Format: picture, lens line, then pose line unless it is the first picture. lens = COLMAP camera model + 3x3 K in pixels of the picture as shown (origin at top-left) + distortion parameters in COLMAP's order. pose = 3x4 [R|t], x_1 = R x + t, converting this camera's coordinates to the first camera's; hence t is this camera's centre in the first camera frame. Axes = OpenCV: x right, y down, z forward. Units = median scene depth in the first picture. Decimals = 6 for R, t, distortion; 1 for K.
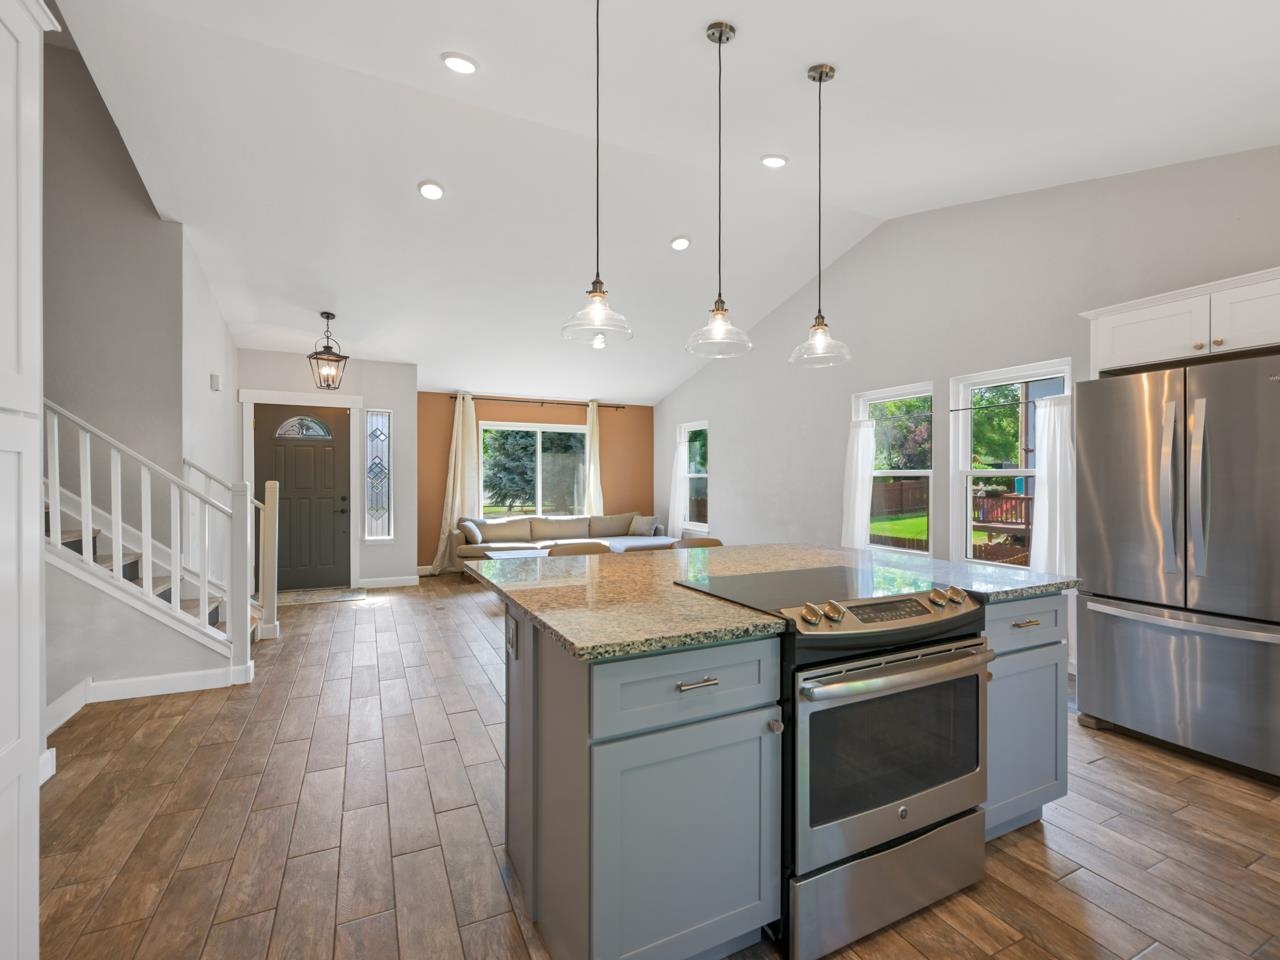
lens RADIAL K [[572.1, 0, 640.0], [0, 572.1, 480.0], [0, 0, 1]] dist [0.000840, -0.000061]
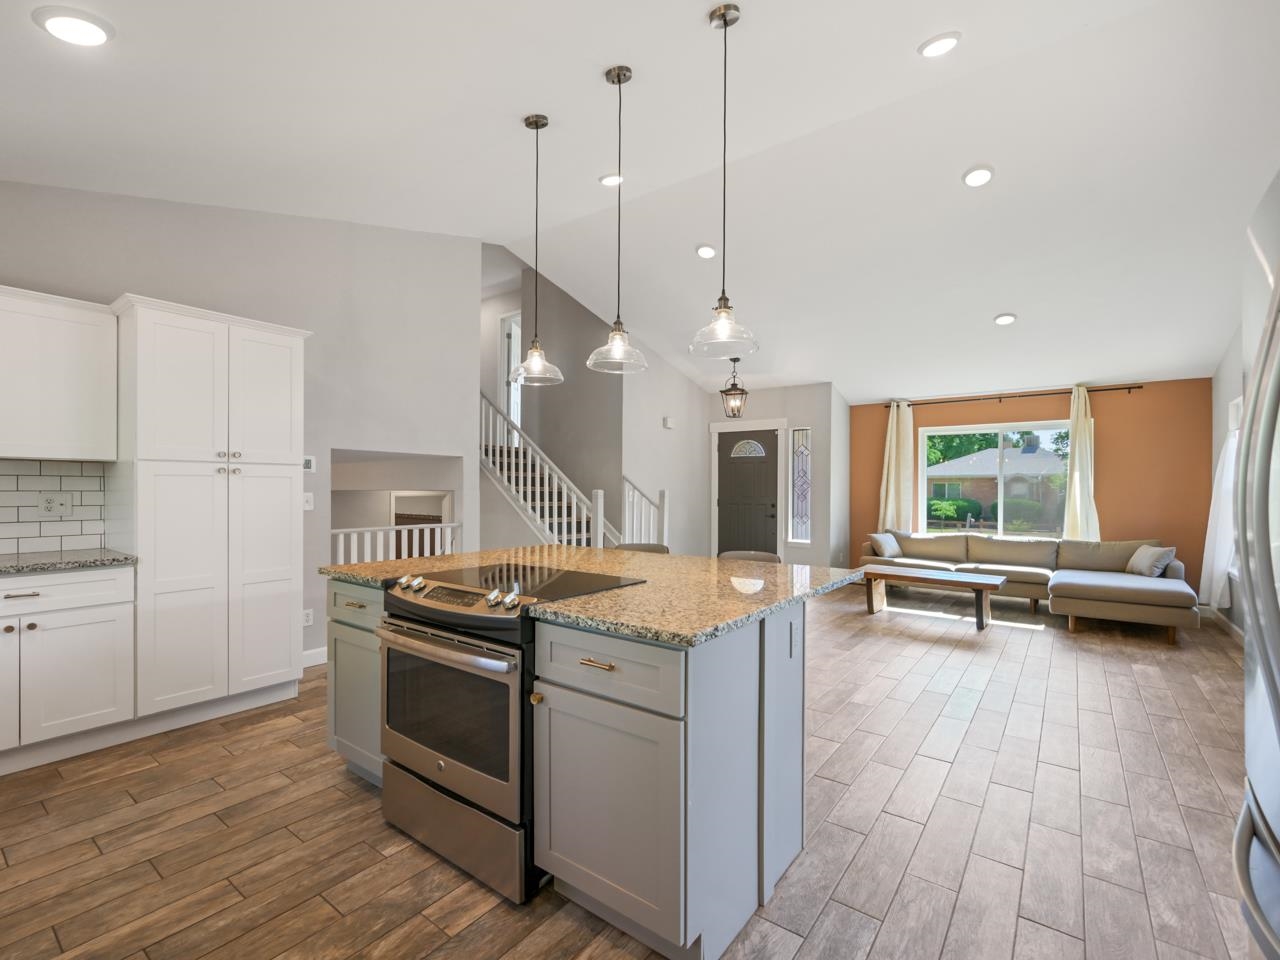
lens RADIAL K [[577.5, 0, 640.4], [0, 577.5, 486.4], [0, 0, 1]] dist [-0.000563, -0.000302]
pose [[0.461467, -0.001344, -0.887156, 0.395476], [-0.007486, 0.999957, -0.005409, 0.001236], [0.887126, 0.009137, 0.461437, 0.187004]]
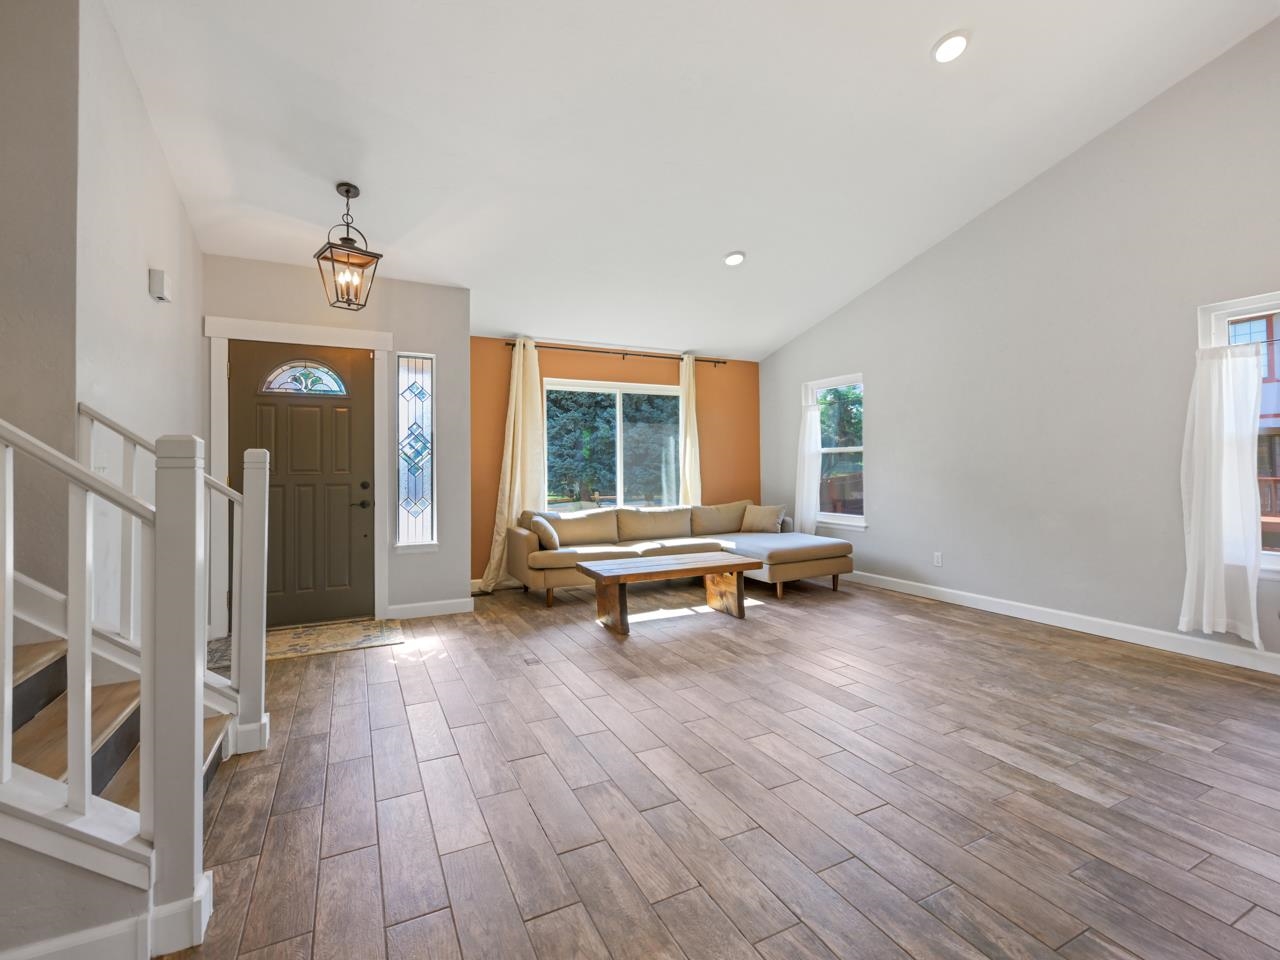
lens RADIAL K [[580.9, 0, 645.0], [0, 580.9, 455.6], [0, 0, 1]] dist [-0.001126, -0.000454]
pose [[0.999746, -0.011041, 0.019667, -0.192631], [0.011457, 0.999710, -0.021188, 0.015183], [-0.019428, 0.021408, 0.999582, 0.298450]]
